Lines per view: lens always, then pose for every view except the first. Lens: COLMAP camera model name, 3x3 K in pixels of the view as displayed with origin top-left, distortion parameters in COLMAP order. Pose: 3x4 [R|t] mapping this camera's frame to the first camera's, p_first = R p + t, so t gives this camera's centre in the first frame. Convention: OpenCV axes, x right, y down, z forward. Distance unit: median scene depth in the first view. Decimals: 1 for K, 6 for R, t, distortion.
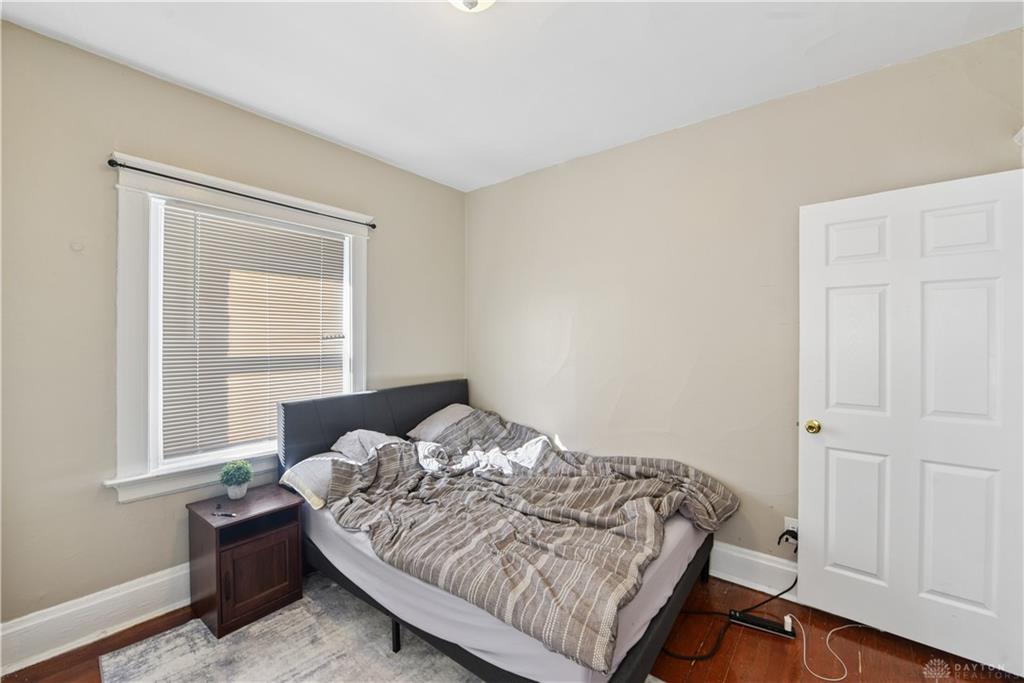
lens RADIAL K [[419.4, 0, 517.0], [0, 419.4, 342.8], [0, 0, 1]] dist [-0.002278, -0.000213]
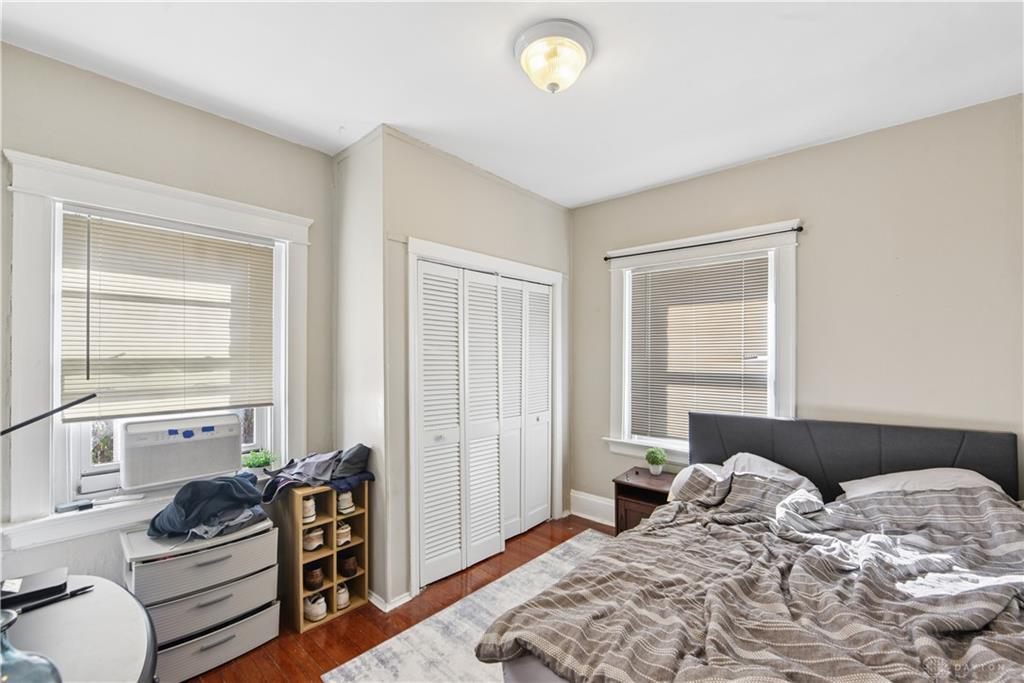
lens RADIAL K [[419.4, 0, 517.1], [0, 419.4, 347.8], [0, 0, 1]] dist [-0.002278, -0.000213]
pose [[-0.031649, -0.013273, -0.999411, 0.665021], [-0.008159, 0.999882, -0.013021, -0.019891], [0.999466, 0.007742, -0.031754, 0.548489]]
